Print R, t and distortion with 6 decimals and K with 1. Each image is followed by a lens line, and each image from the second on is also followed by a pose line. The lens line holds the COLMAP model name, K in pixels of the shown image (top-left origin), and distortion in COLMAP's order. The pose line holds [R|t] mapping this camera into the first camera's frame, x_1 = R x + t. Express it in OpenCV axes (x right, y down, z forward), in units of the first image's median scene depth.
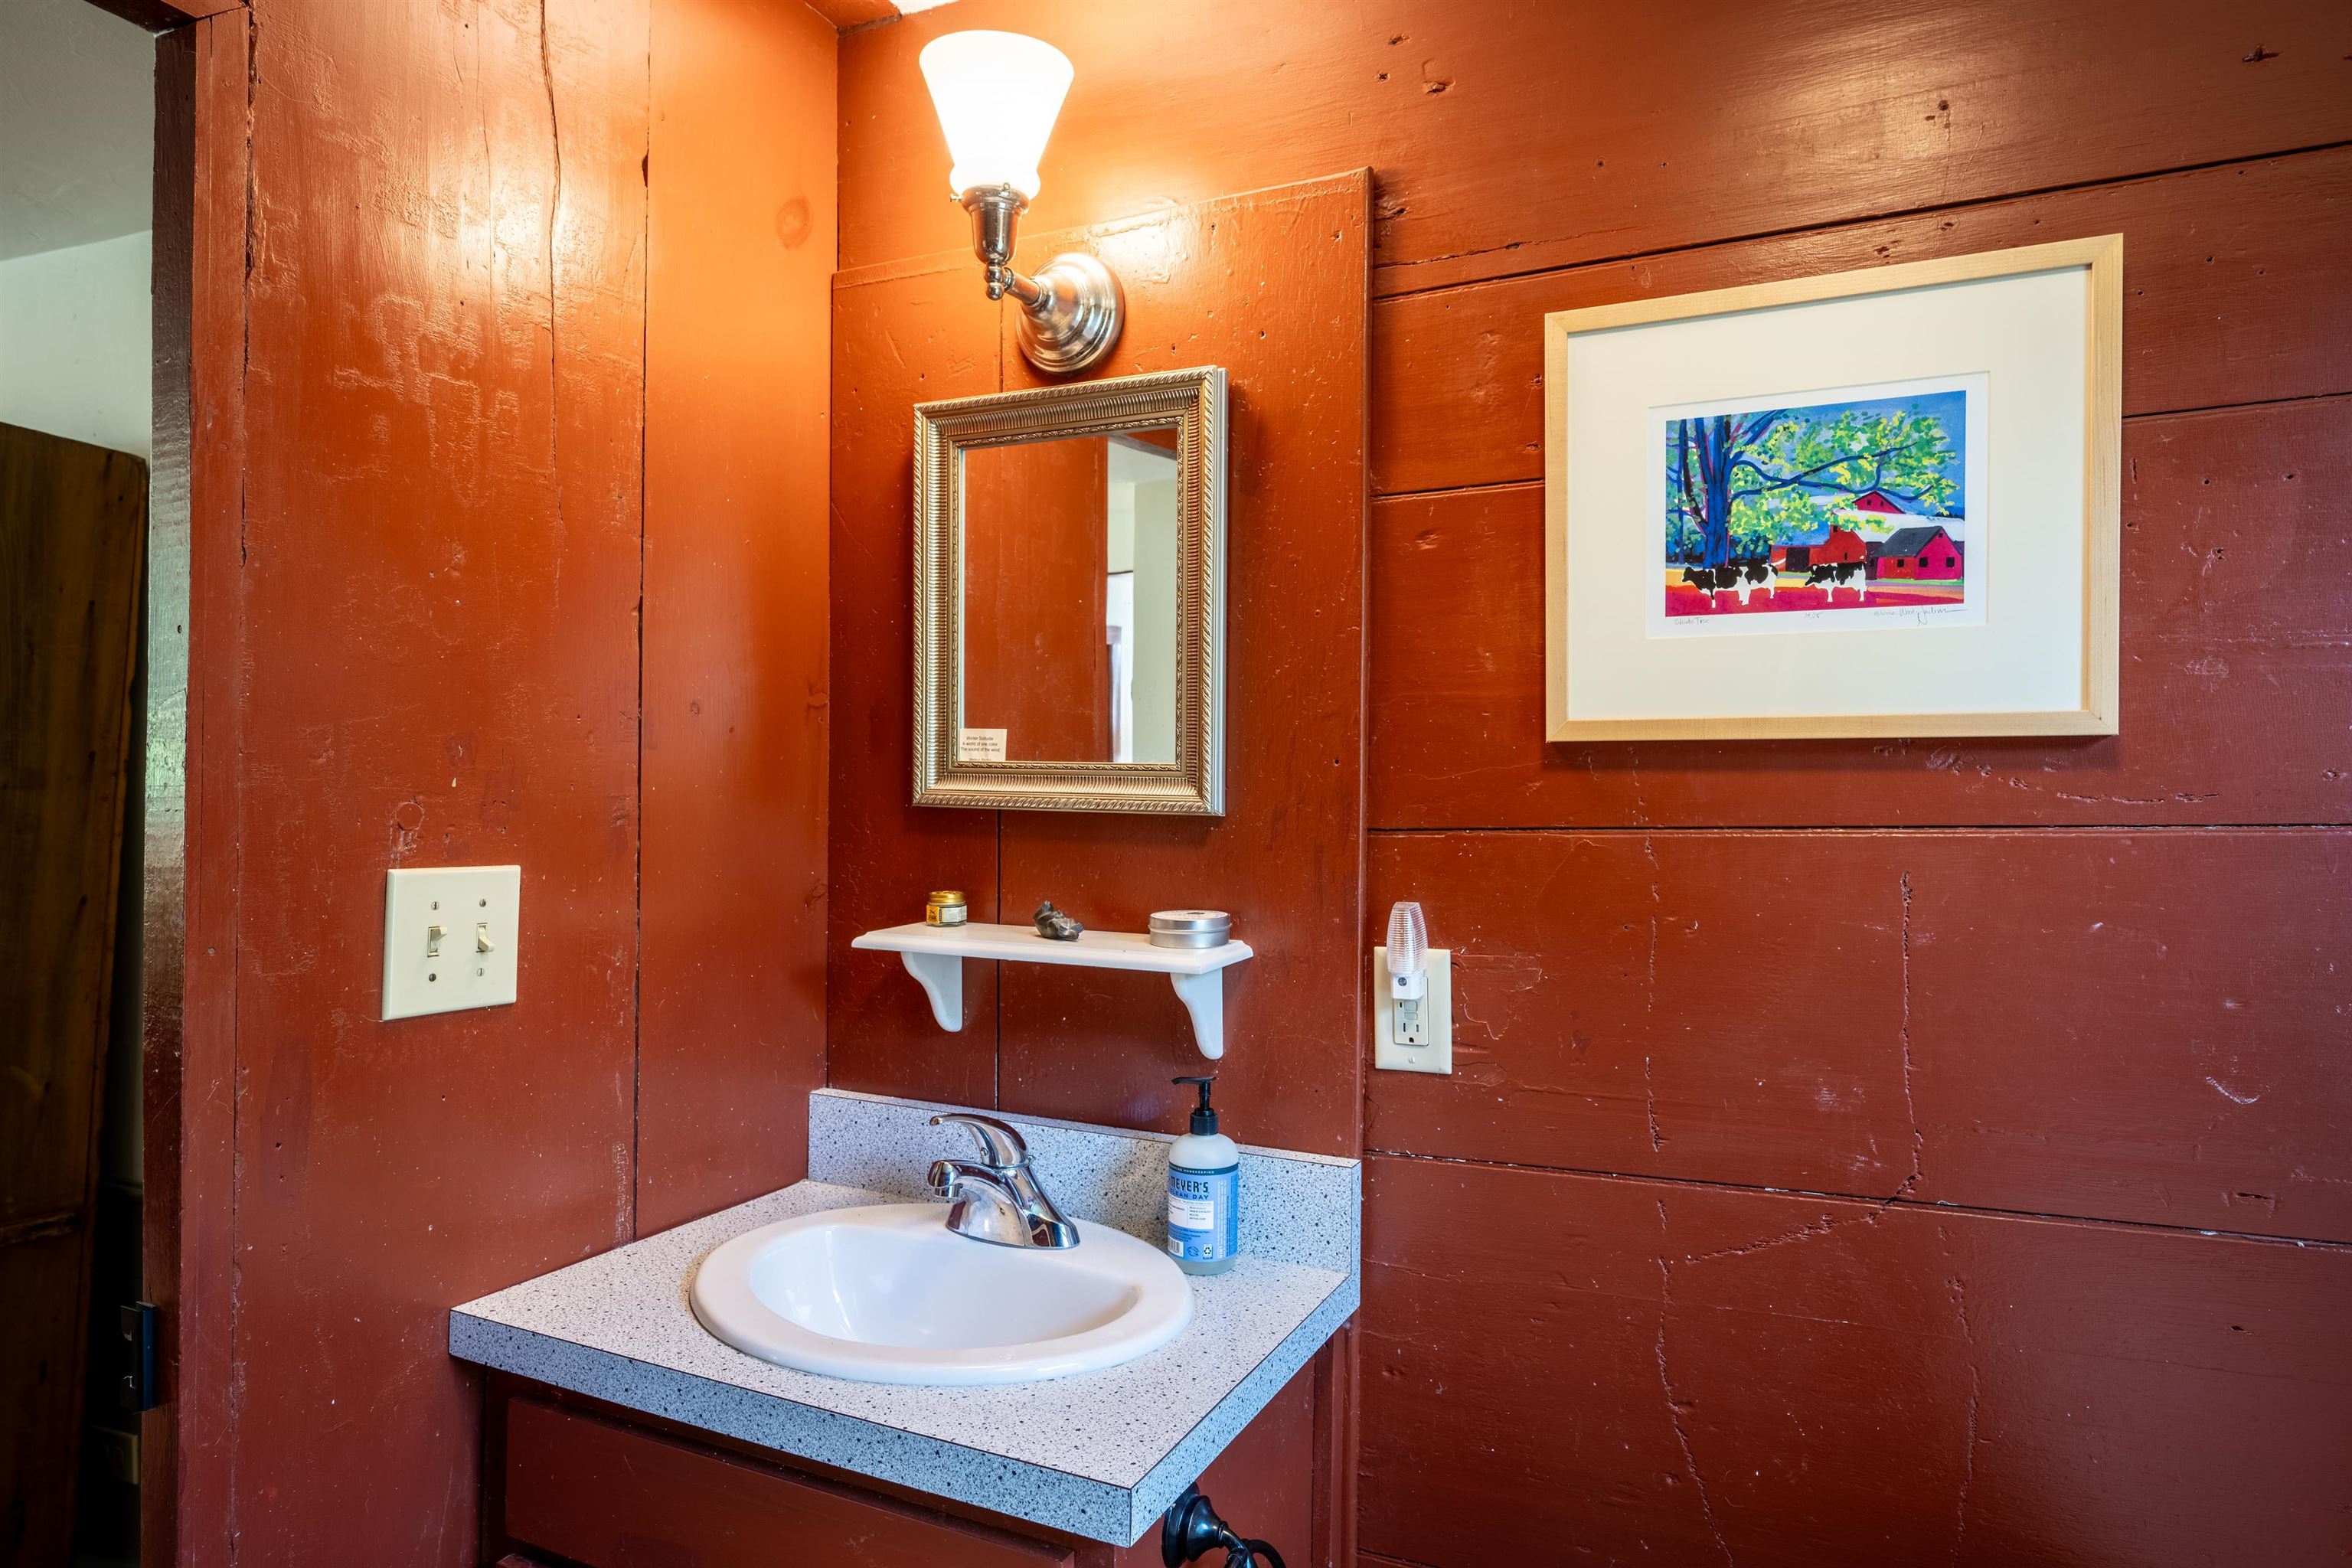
lens RADIAL K [[1356.6, 0, 1176.0], [0, 1356.6, 784.0], [0, 0, 1]] dist [0.003556, 0.000611]
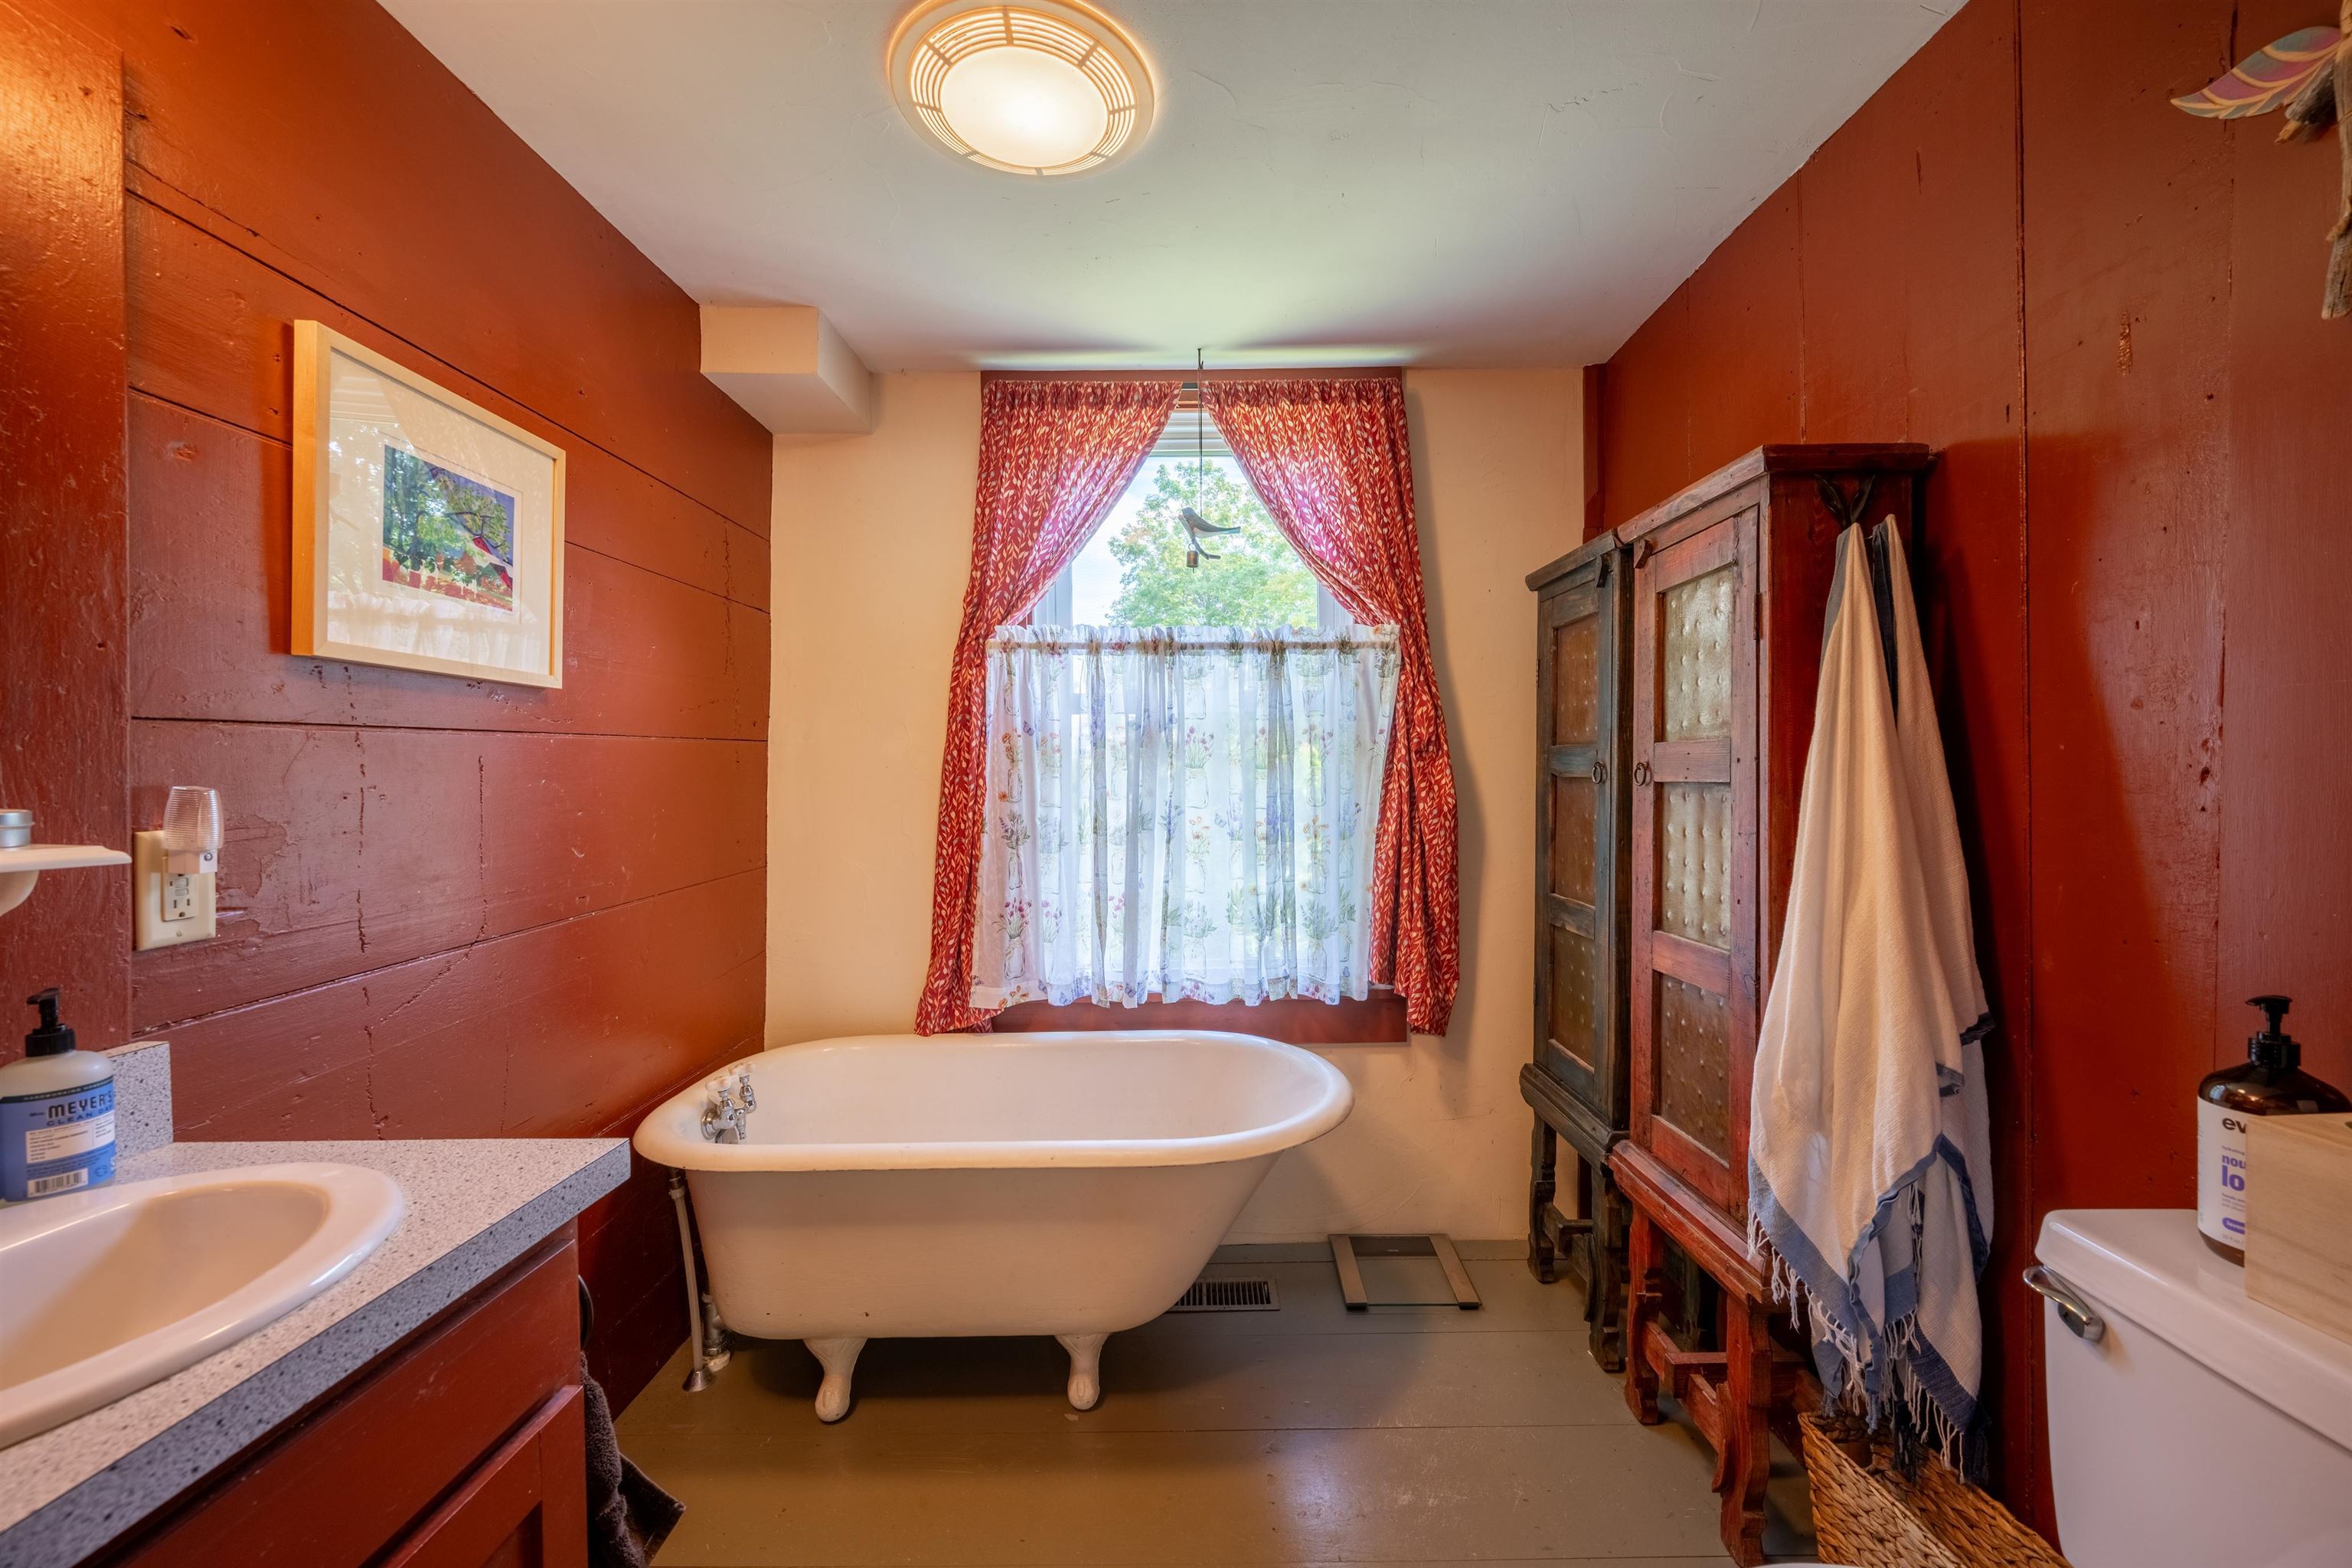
lens RADIAL K [[921.3, 0, 1181.0], [0, 921.3, 789.3], [0, 0, 1]] dist [-0.000383, -0.000141]
pose [[-0.412072, -0.018665, 0.910960, -0.932272], [-0.004331, 0.999819, 0.018527, 0.082514], [-0.911141, 0.003689, -0.412078, 0.659699]]
